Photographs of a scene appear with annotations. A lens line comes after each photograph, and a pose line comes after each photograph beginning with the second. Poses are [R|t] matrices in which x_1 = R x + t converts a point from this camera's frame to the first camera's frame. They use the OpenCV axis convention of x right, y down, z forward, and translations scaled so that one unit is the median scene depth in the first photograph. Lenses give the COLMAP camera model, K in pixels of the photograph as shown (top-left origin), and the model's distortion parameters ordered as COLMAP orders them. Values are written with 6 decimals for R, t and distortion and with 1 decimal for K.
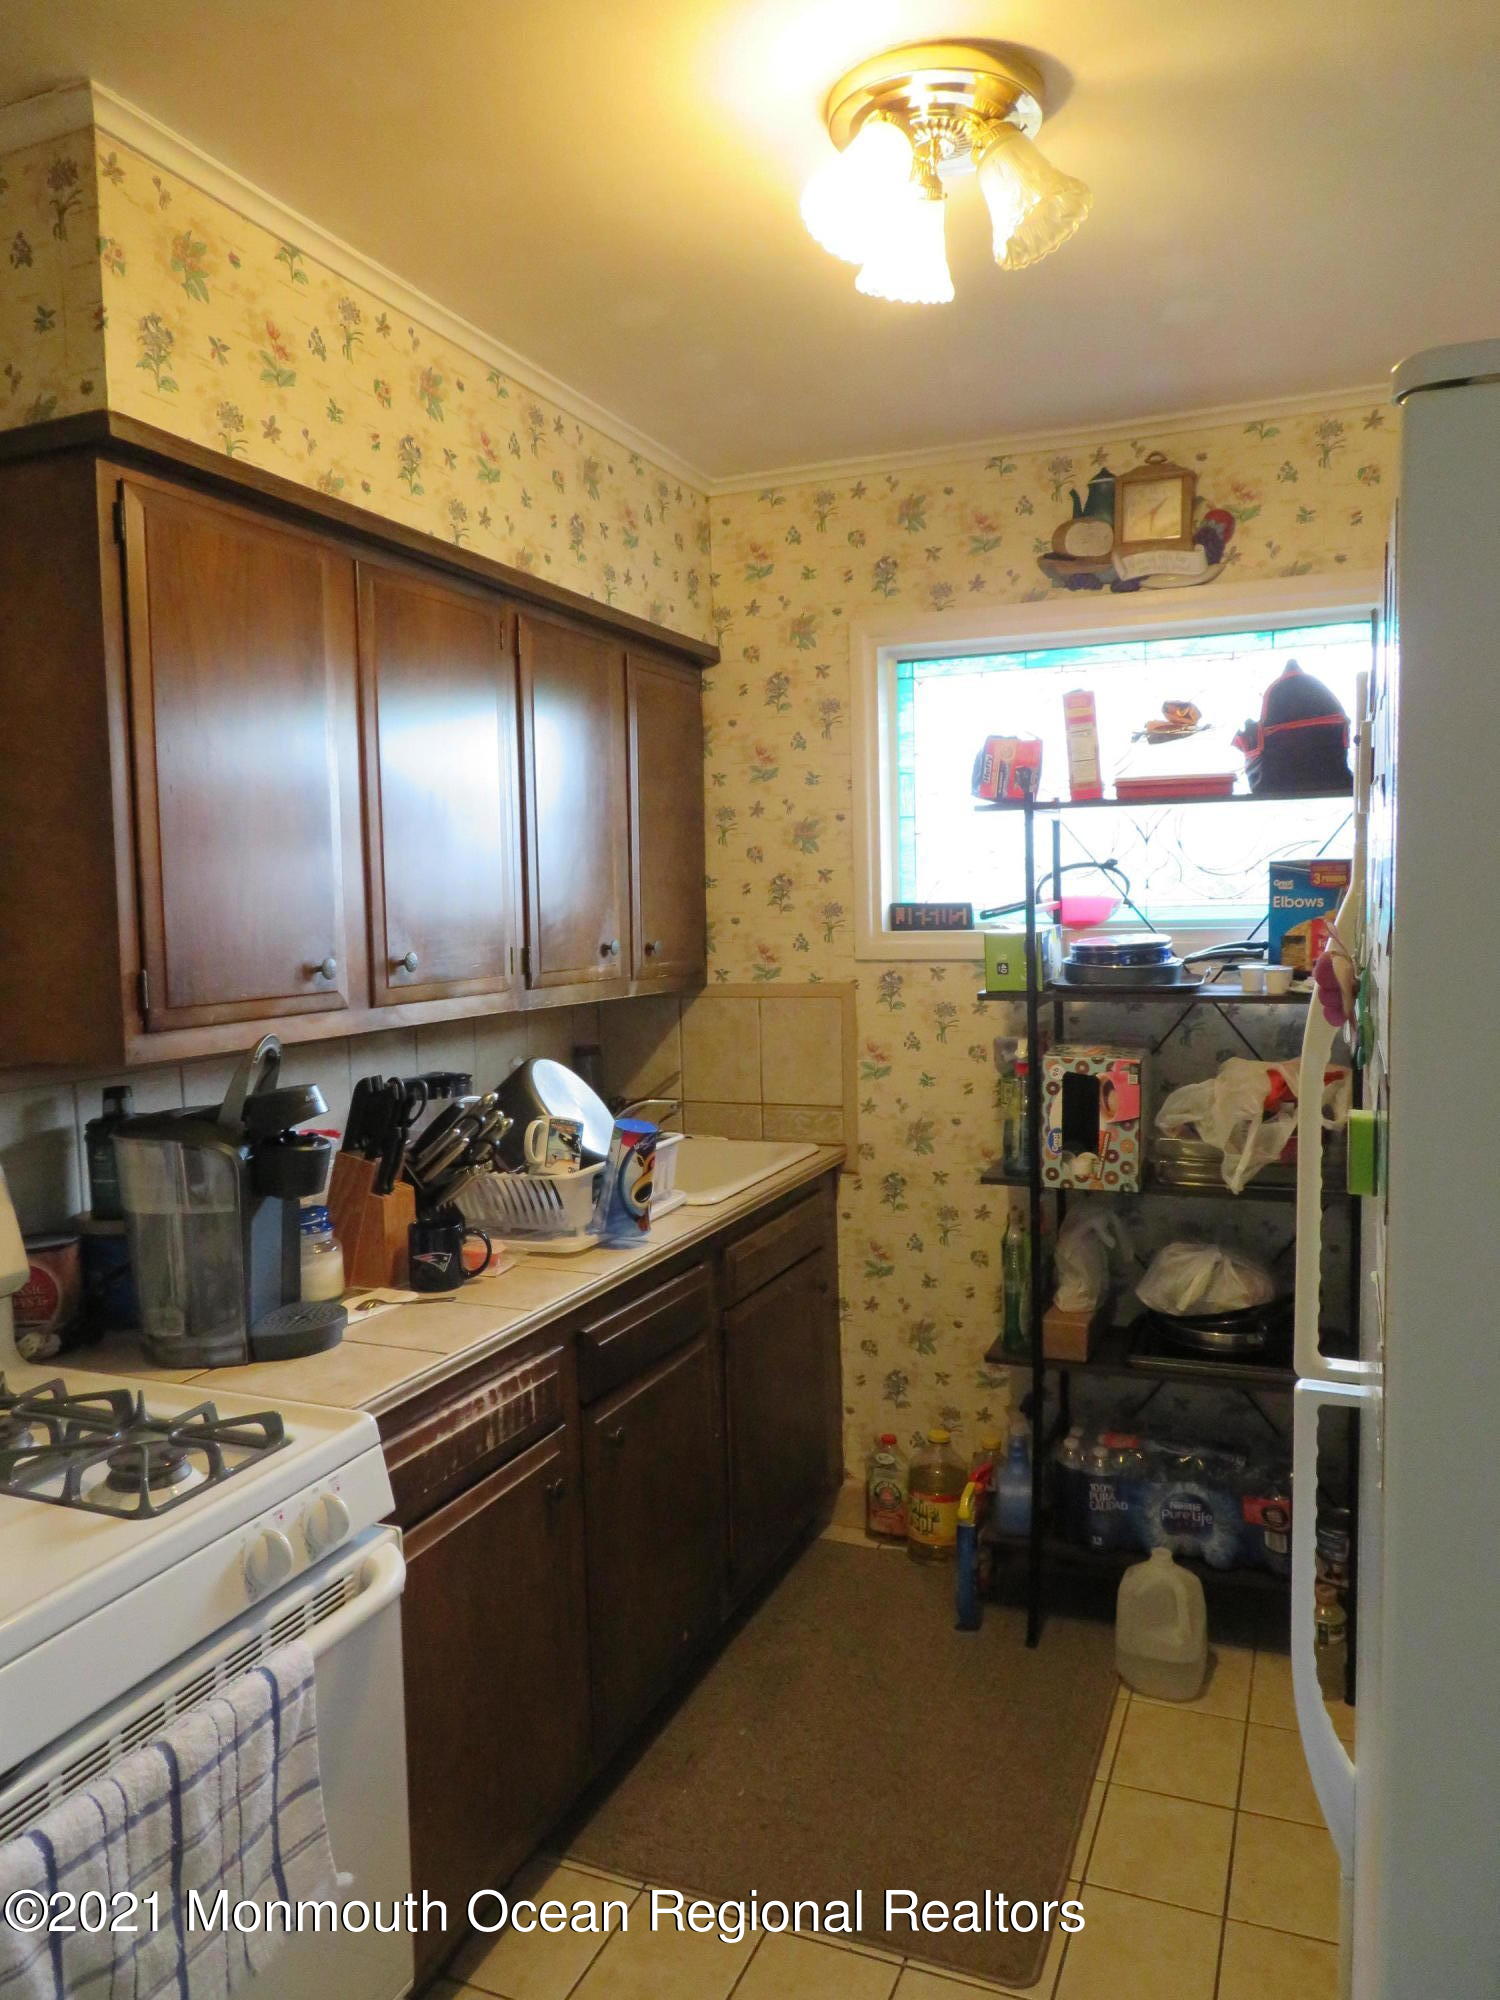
lens RADIAL K [[1399.8, 0, 750.0], [0, 1399.8, 1000.0], [0, 0, 1]] dist [-0.025667, -0.000579]
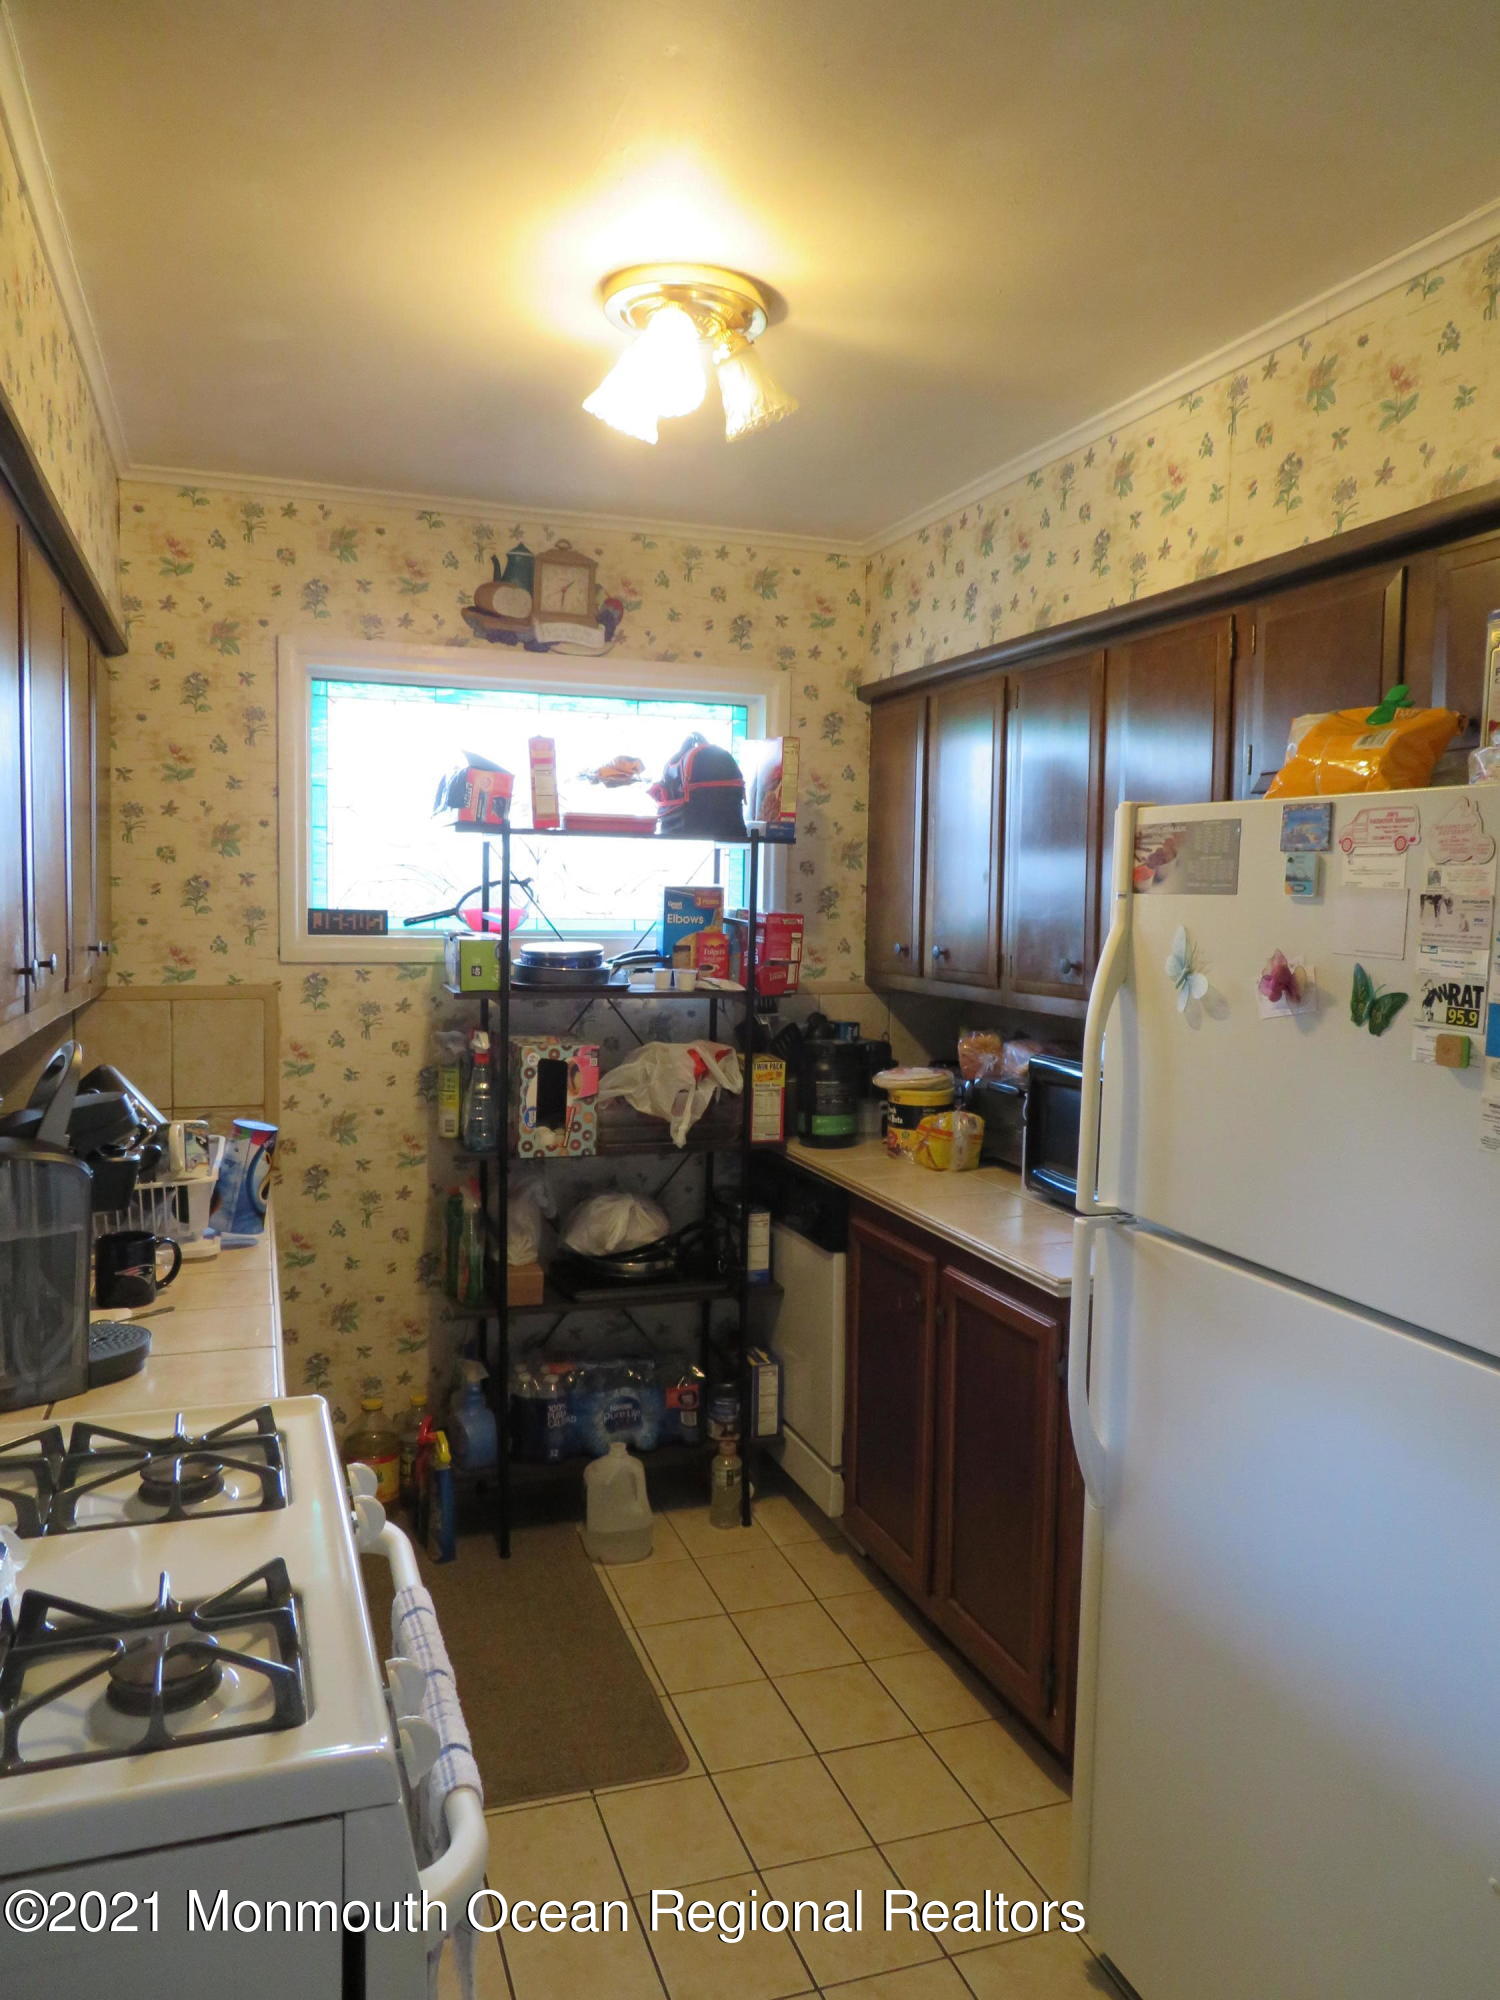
lens RADIAL K [[1399.8, 0, 750.0], [0, 1399.8, 1000.0], [0, 0, 1]] dist [-0.025667, -0.000579]
pose [[0.744366, -0.012964, 0.667646, -0.393469], [0.013474, 0.999900, 0.004393, -0.000693], [-0.667636, 0.005726, 0.744466, 0.001029]]
